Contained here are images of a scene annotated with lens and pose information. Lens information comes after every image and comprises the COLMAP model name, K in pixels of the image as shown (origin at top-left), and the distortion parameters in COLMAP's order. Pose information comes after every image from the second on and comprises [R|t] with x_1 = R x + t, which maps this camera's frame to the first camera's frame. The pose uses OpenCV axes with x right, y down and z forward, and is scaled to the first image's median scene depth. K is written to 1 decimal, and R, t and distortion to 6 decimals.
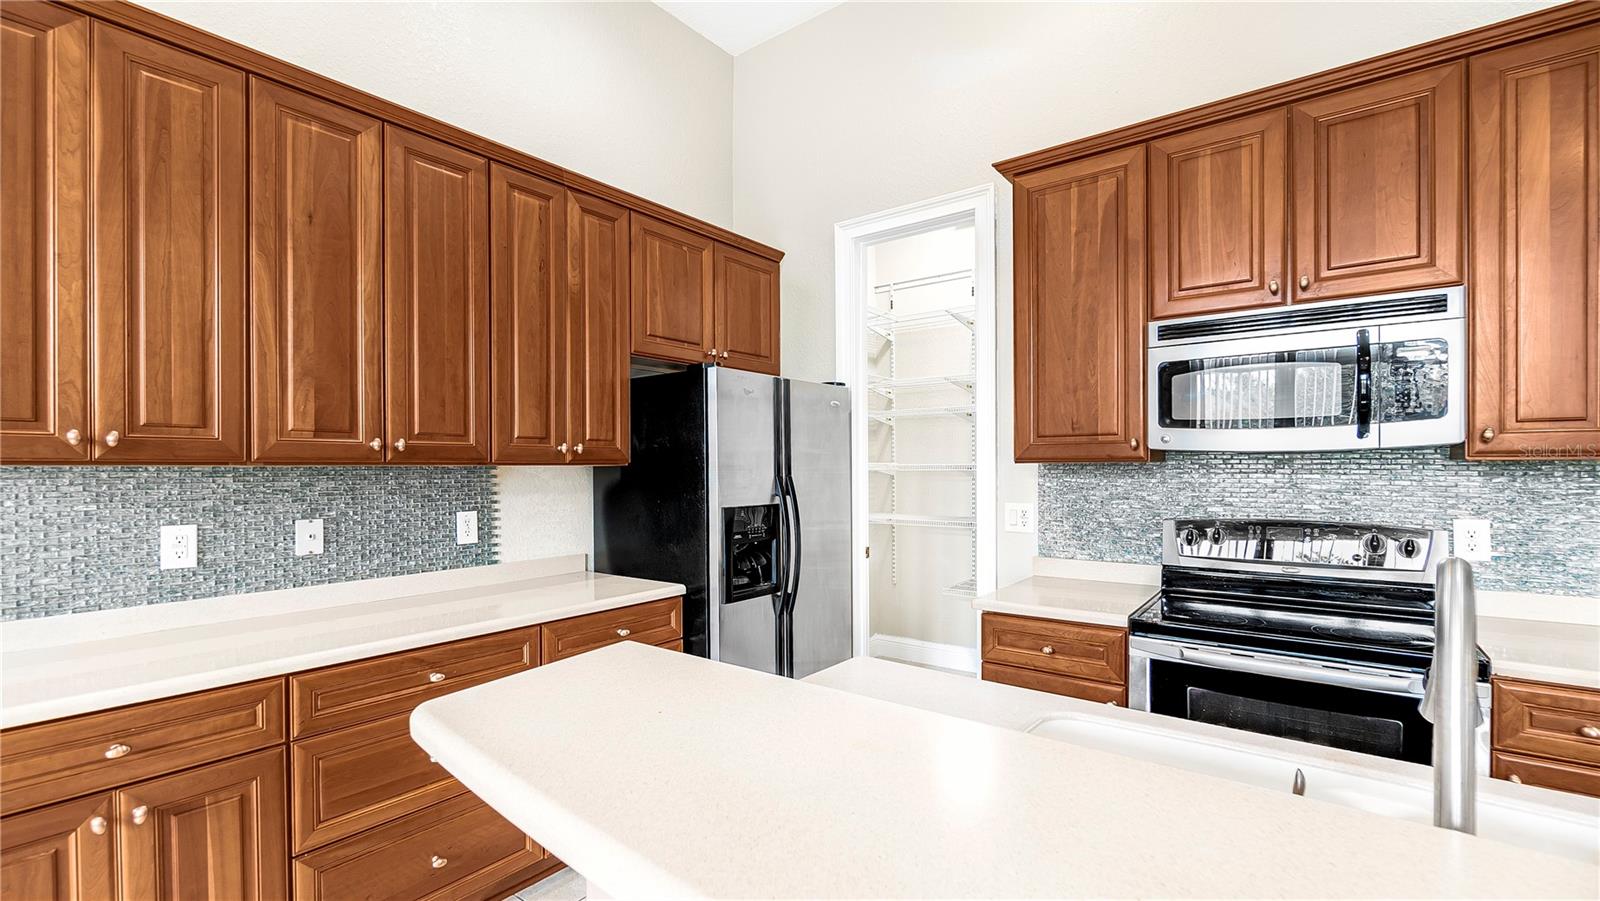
lens RADIAL K [[704.1, 0, 787.0], [0, 704.1, 470.6], [0, 0, 1]] dist [-0.001140, -0.000377]
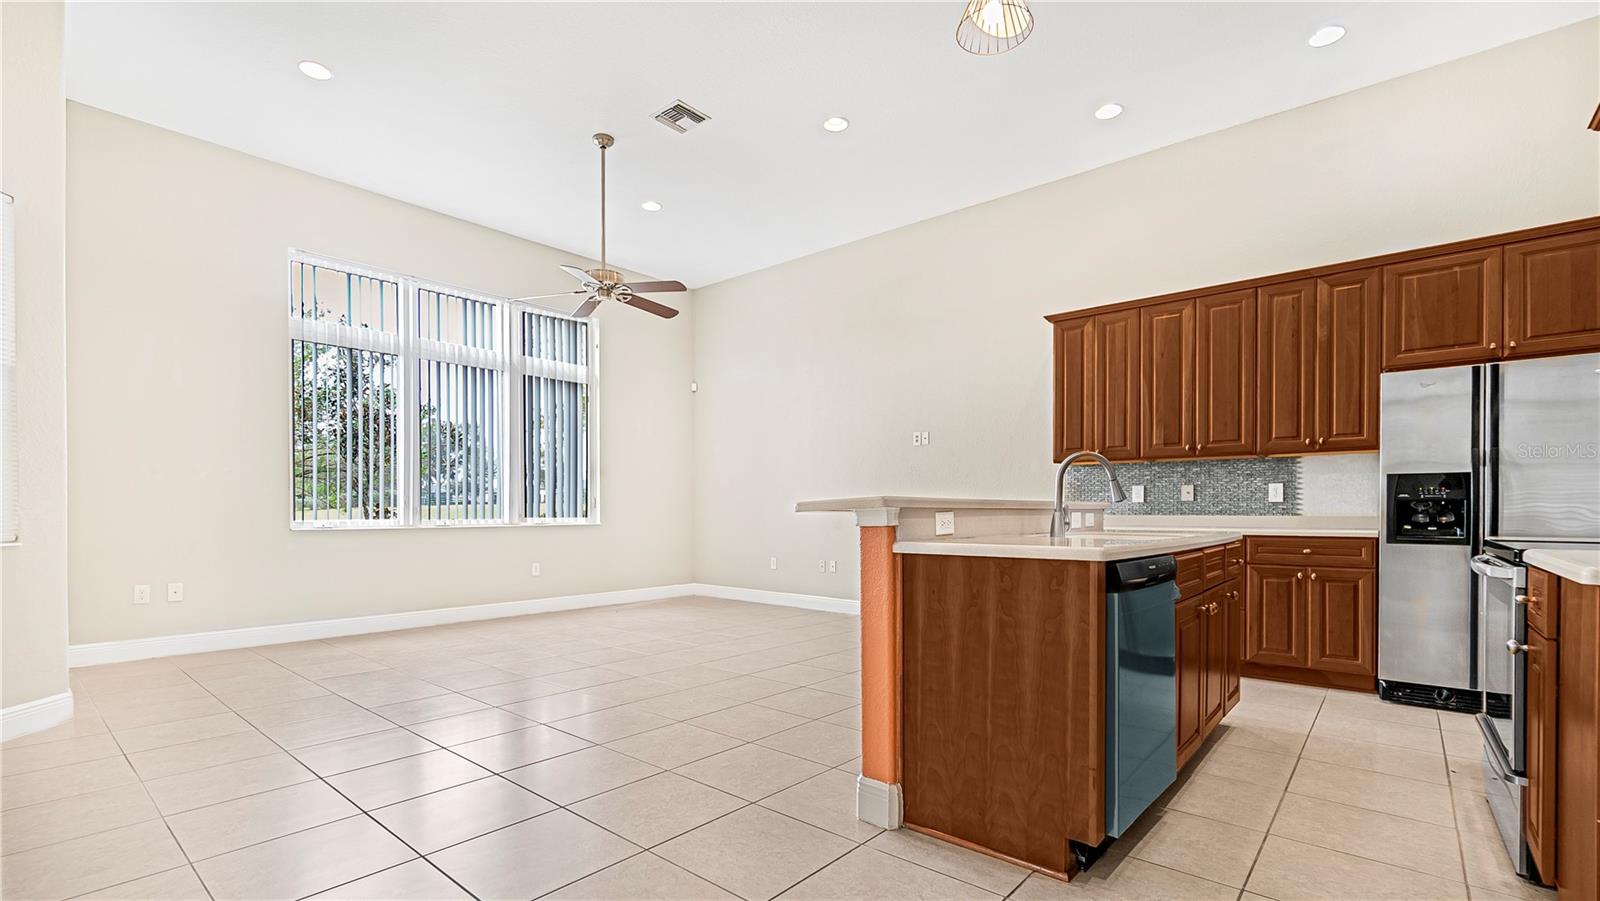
lens RADIAL K [[710.6, 0, 788.2], [0, 710.6, 513.9], [0, 0, 1]] dist [-0.001900, -0.000261]
pose [[-0.056759, 0.009730, -0.998340, 1.611456], [-0.004750, 0.999939, 0.010015, 0.144483], [0.998377, 0.005311, -0.056710, -0.117438]]
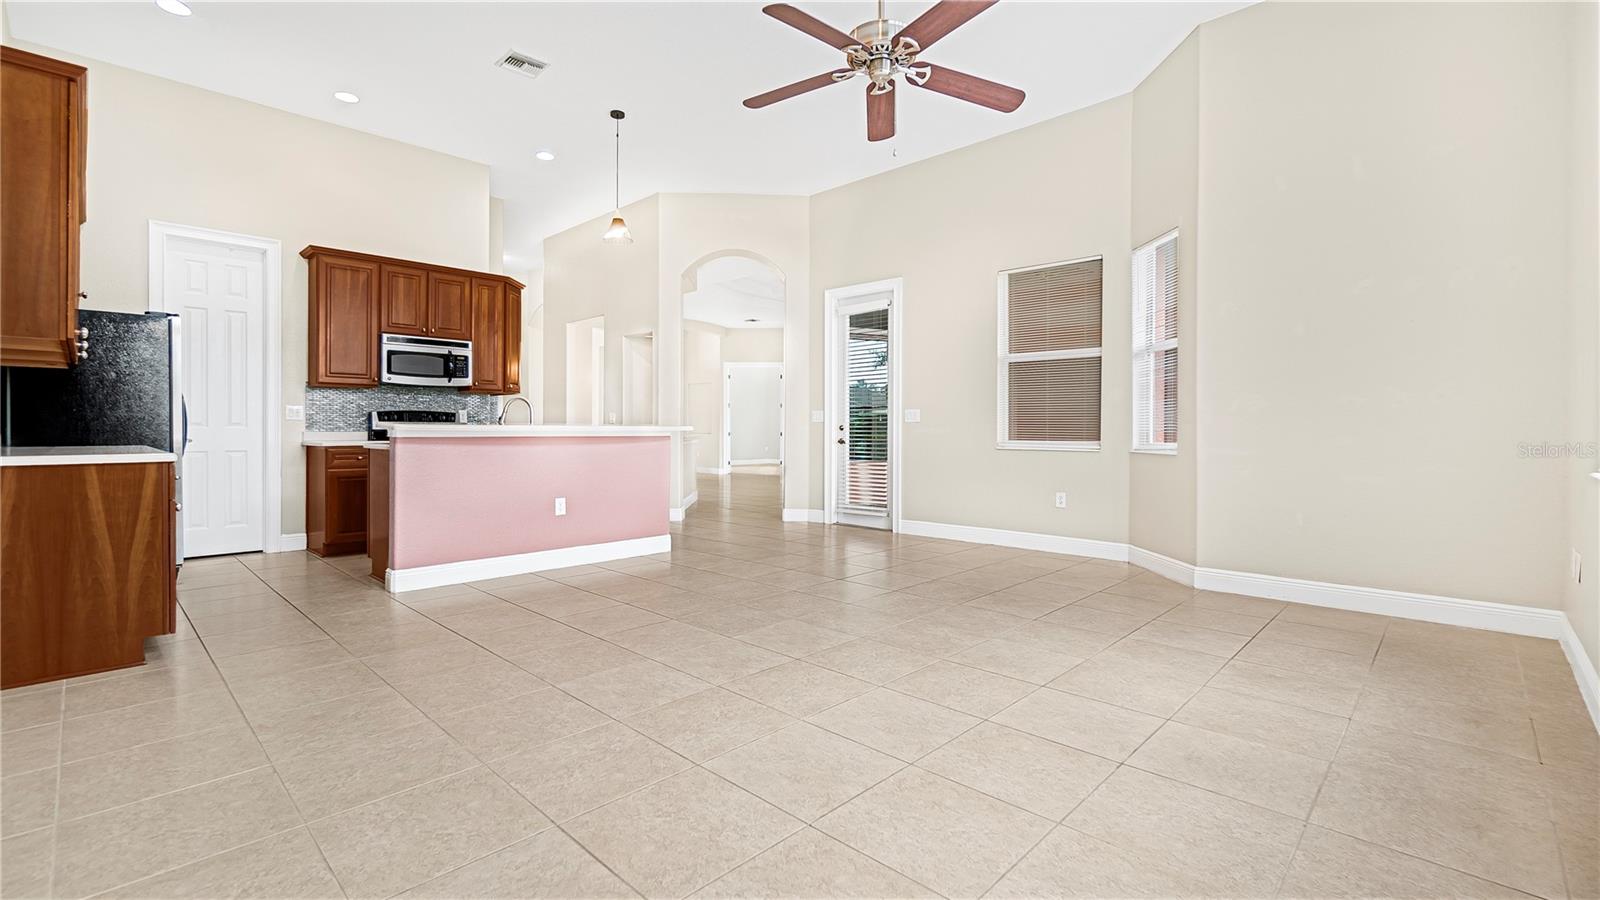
lens RADIAL K [[695.9, 0, 786.1], [0, 695.9, 431.6], [0, 0, 1]] dist [-0.000475, 0.000442]
pose [[0.115949, 0.001472, 0.993254, -1.899980], [0.001039, 0.999998, -0.001604, 0.161445], [-0.993255, 0.001218, 0.115947, -0.796698]]
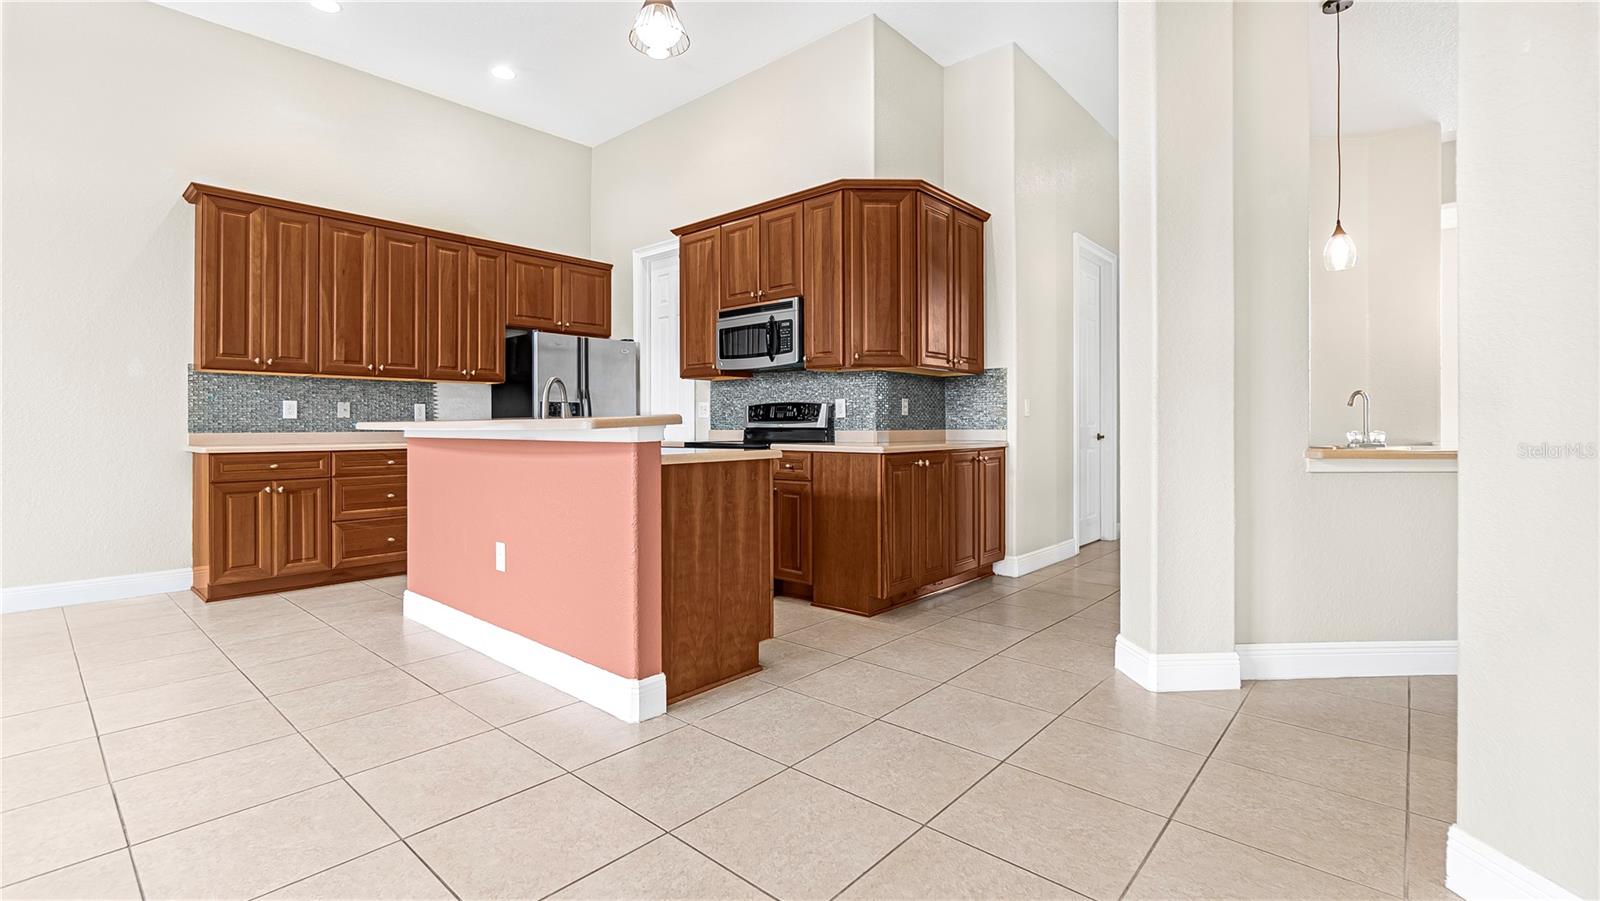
lens RADIAL K [[706.1, 0, 780.7], [0, 706.1, 422.3], [0, 0, 1]] dist [-0.002522, -0.000222]
pose [[0.997092, 0.002309, -0.076170, 0.877529], [-0.003043, 0.999950, -0.009526, 0.151232], [0.076145, 0.009730, 0.997049, -1.129292]]
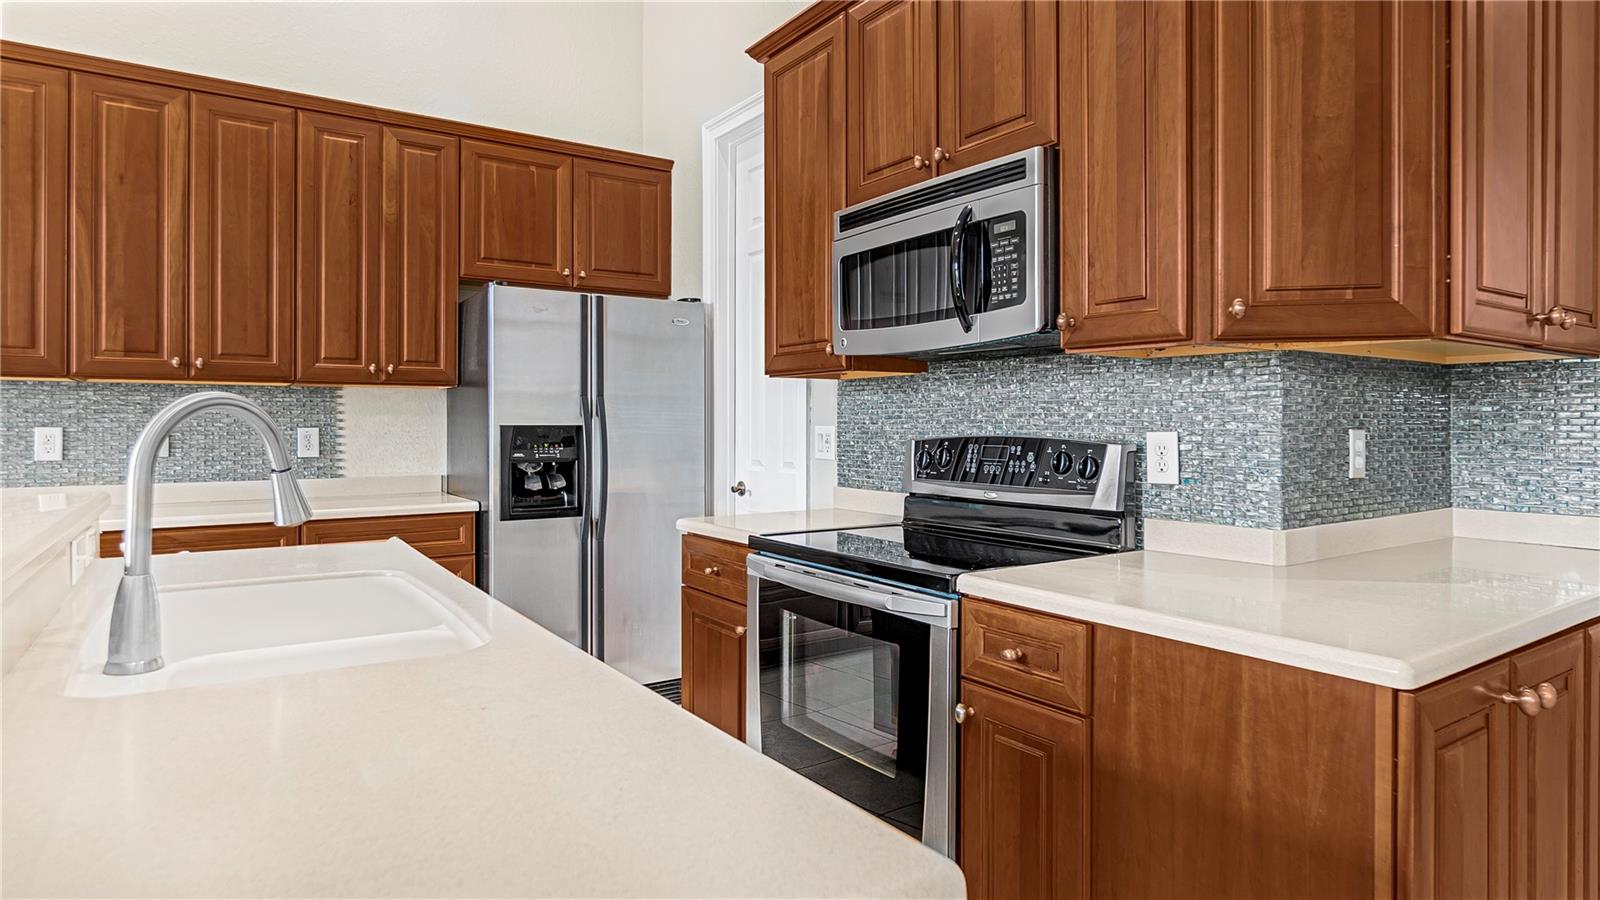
lens RADIAL K [[881.1, 0, 779.7], [0, 881.1, 424.7], [0, 0, 1]] dist [-0.005285, -0.000239]
pose [[0.947163, 0.005424, -0.320706, 0.810788], [-0.006067, 0.999981, -0.001004, 0.059656], [0.320694, 0.002896, 0.947178, -0.077472]]
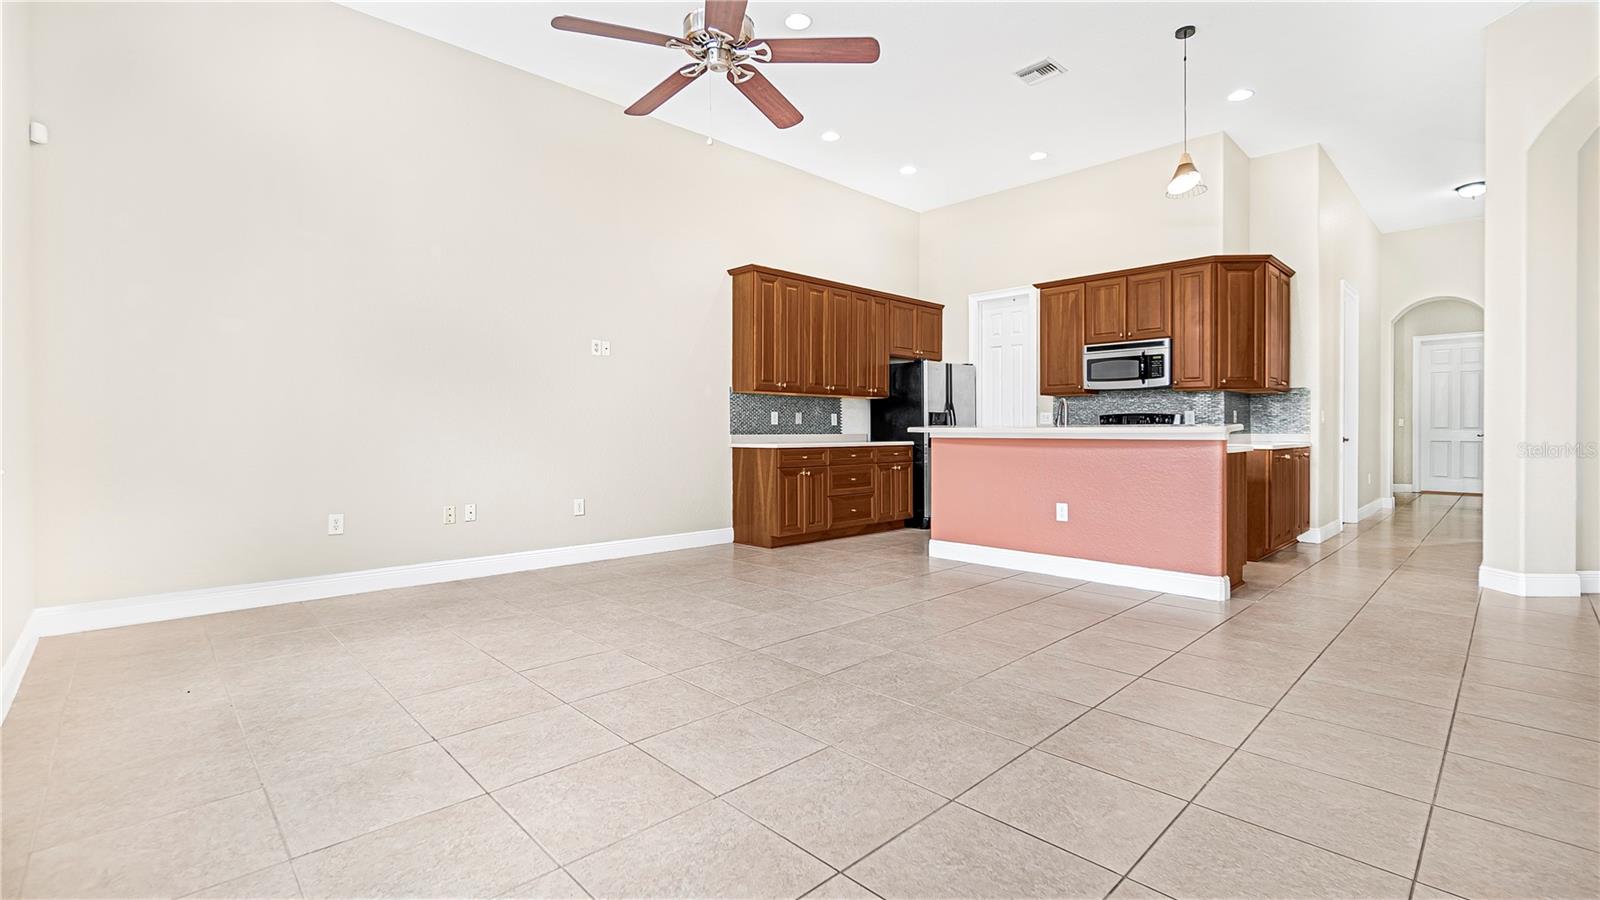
lens RADIAL K [[695.9, 0, 786.1], [0, 695.9, 431.6], [0, 0, 1]] dist [-0.000475, 0.000442]
pose [[0.988882, 0.004950, -0.148623, -0.278780], [-0.005268, 0.999985, -0.001748, 0.159264], [0.148612, 0.002511, 0.988892, -2.049855]]
